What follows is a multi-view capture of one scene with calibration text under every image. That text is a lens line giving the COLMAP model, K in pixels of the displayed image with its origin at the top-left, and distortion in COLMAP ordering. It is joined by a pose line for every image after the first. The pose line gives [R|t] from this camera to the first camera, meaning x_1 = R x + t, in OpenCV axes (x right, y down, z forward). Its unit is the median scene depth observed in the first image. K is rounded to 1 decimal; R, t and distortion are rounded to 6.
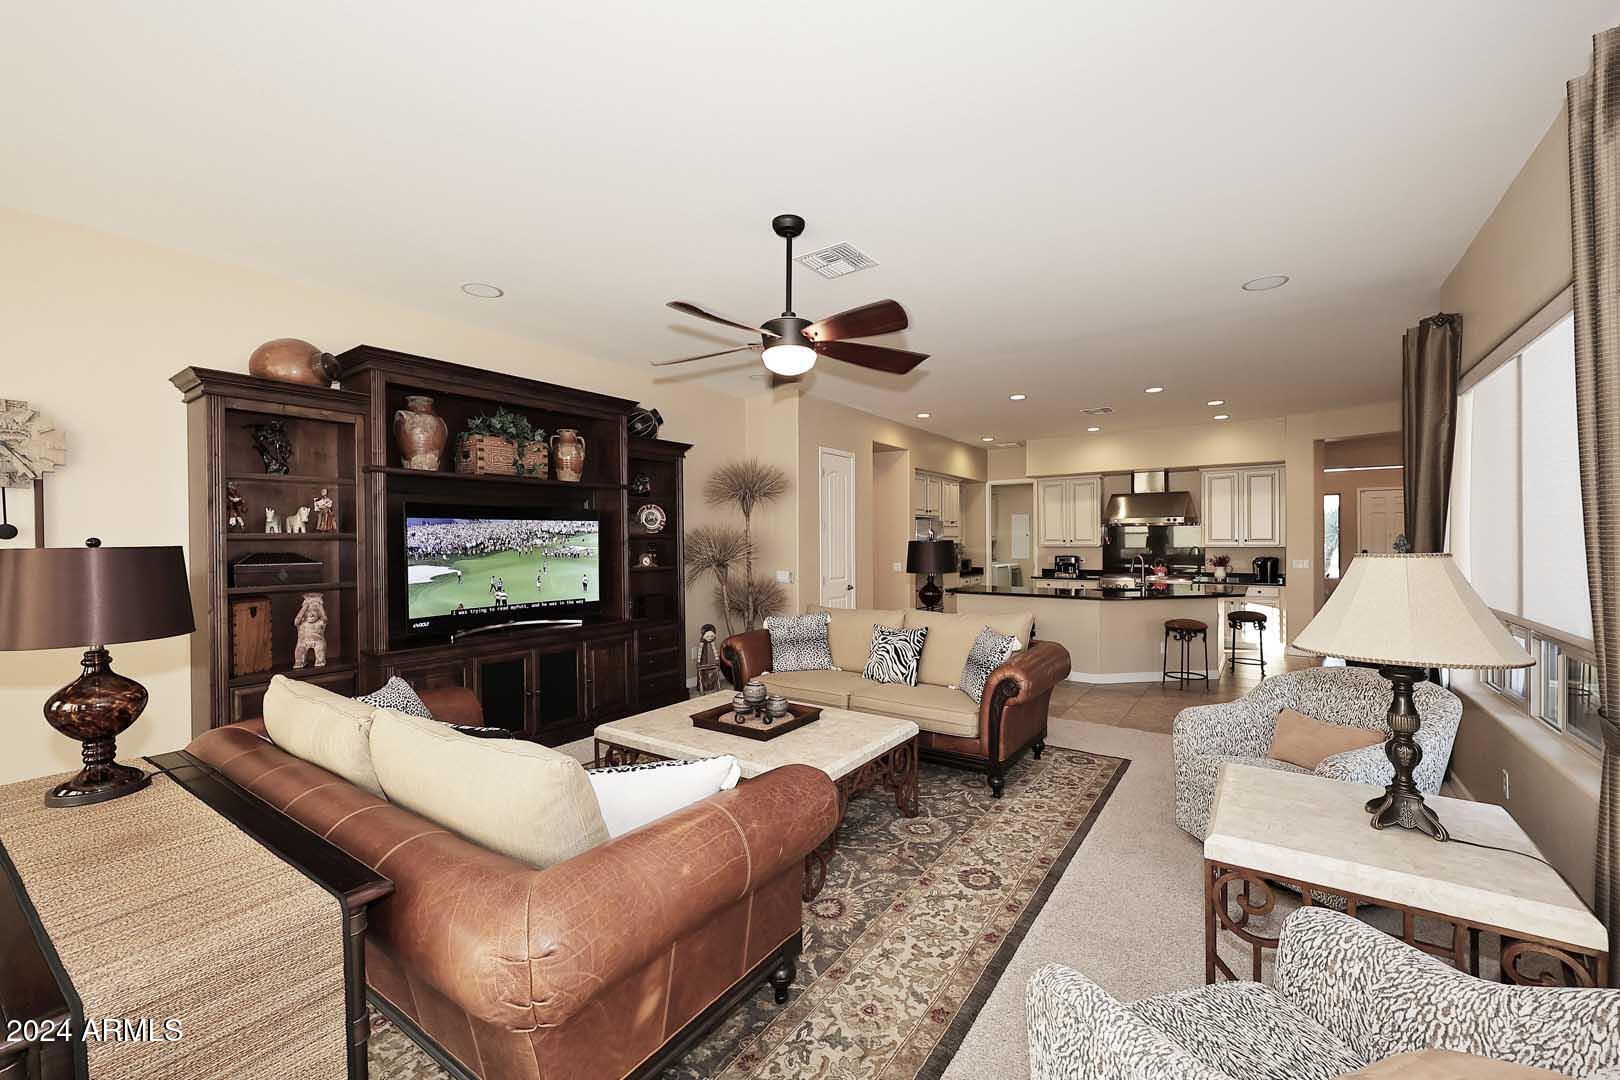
lens RADIAL K [[669.9, 0, 806.6], [0, 669.9, 547.1], [0, 0, 1]] dist [0.000180, -0.000081]
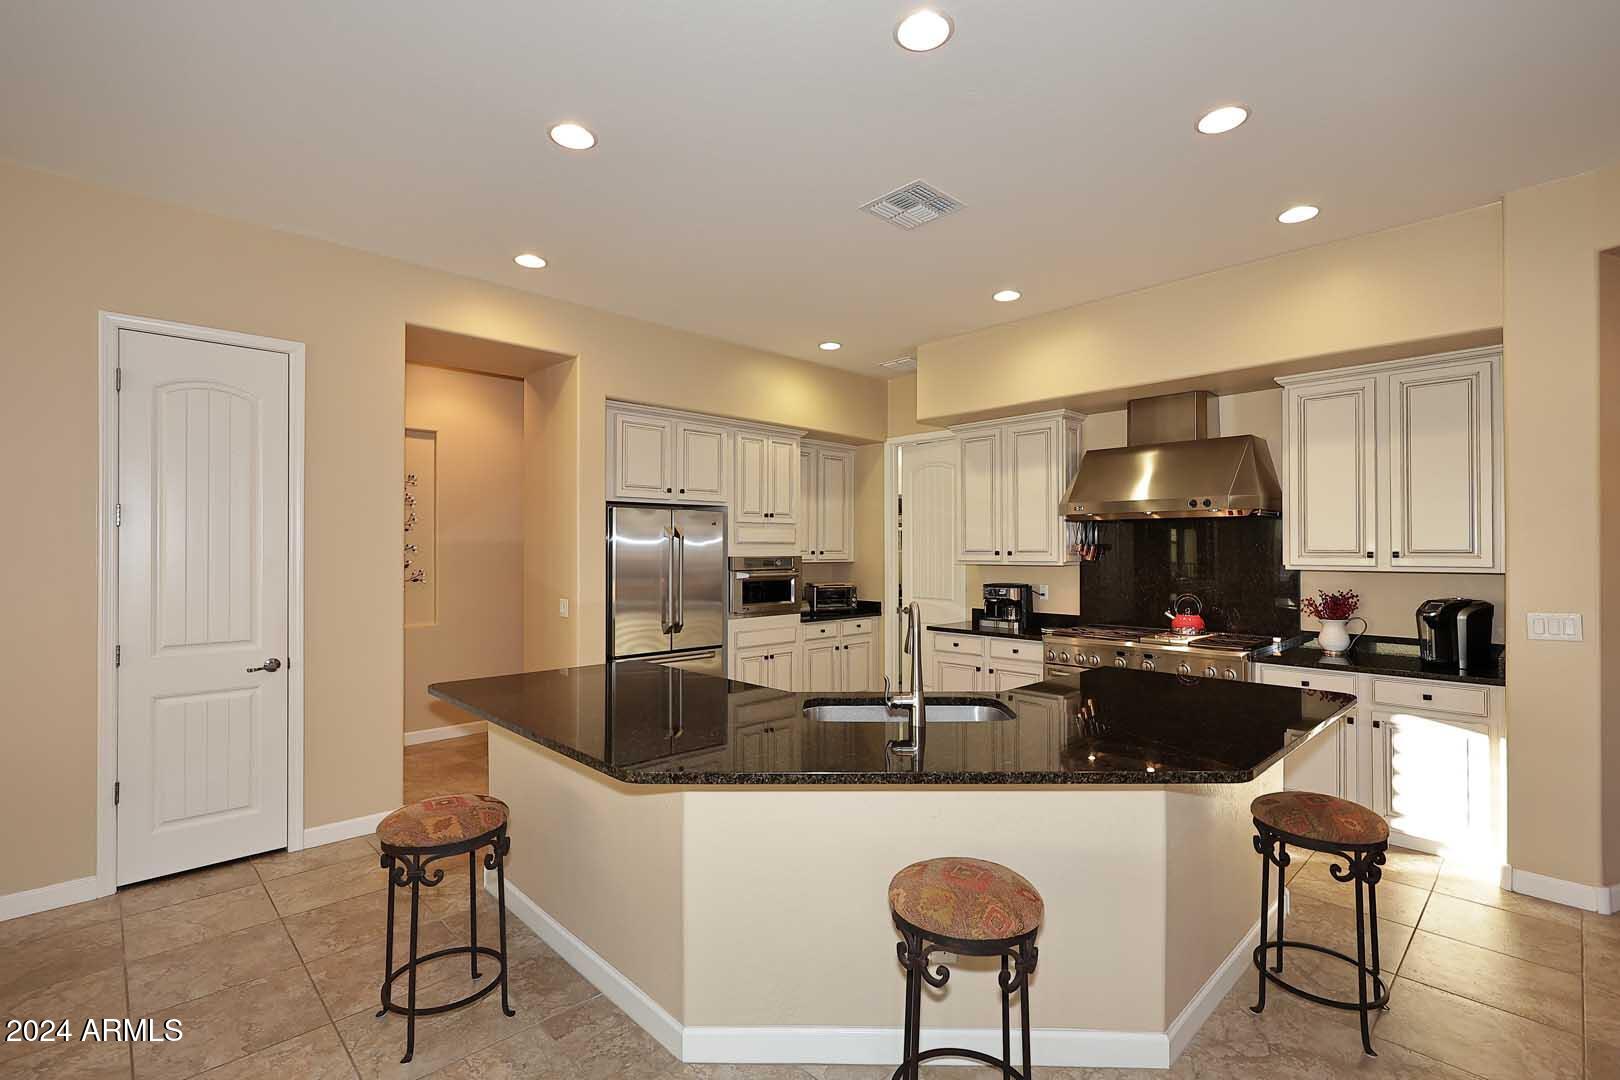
lens RADIAL K [[734.1, 0, 807.2], [0, 734.1, 545.2], [0, 0, 1]] dist [-0.019095, -0.000891]
pose [[0.981760, 0.001126, -0.190120, 0.355777], [-0.004357, 0.999853, -0.016577, -0.005558], [0.190074, 0.017103, 0.981621, 0.467398]]
